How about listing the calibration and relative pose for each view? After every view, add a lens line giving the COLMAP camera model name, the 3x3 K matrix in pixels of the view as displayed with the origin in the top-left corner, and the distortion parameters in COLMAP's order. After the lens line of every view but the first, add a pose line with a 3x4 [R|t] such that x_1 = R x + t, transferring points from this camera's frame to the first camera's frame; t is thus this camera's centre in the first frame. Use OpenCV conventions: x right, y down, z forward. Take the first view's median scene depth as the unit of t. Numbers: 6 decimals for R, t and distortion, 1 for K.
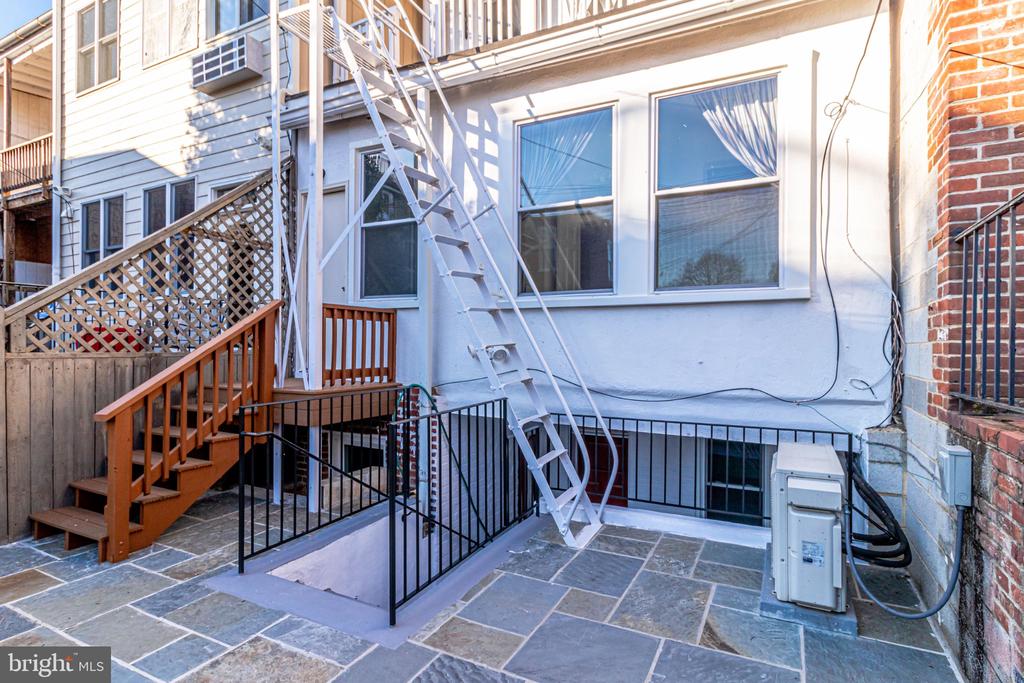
lens RADIAL K [[529.0, 0, 512.5], [0, 529.0, 345.6], [0, 0, 1]] dist [-0.000778, -0.001250]
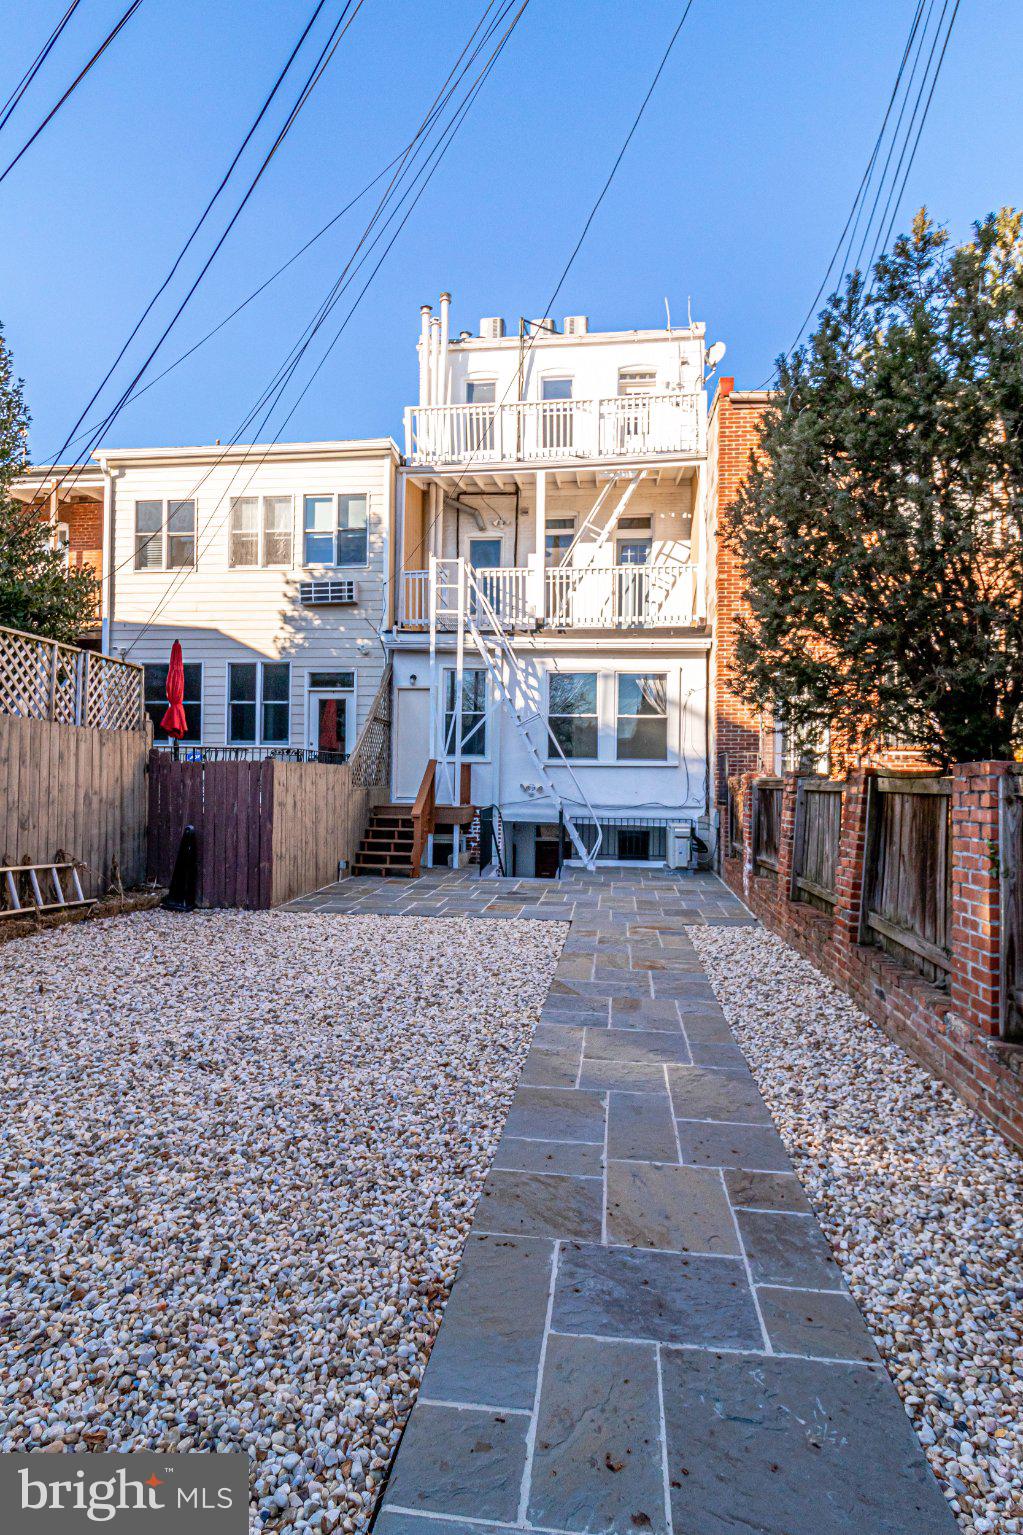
lens RADIAL K [[814.9, 0, 511.5], [0, 814.9, 767.5], [0, 0, 1]] dist [-0.003655, 0.001269]
pose [[0.939644, 0.009645, 0.342017, -1.122767], [-0.007379, 0.999941, -0.007926, -0.034940], [-0.342074, 0.004924, 0.939660, -1.762430]]
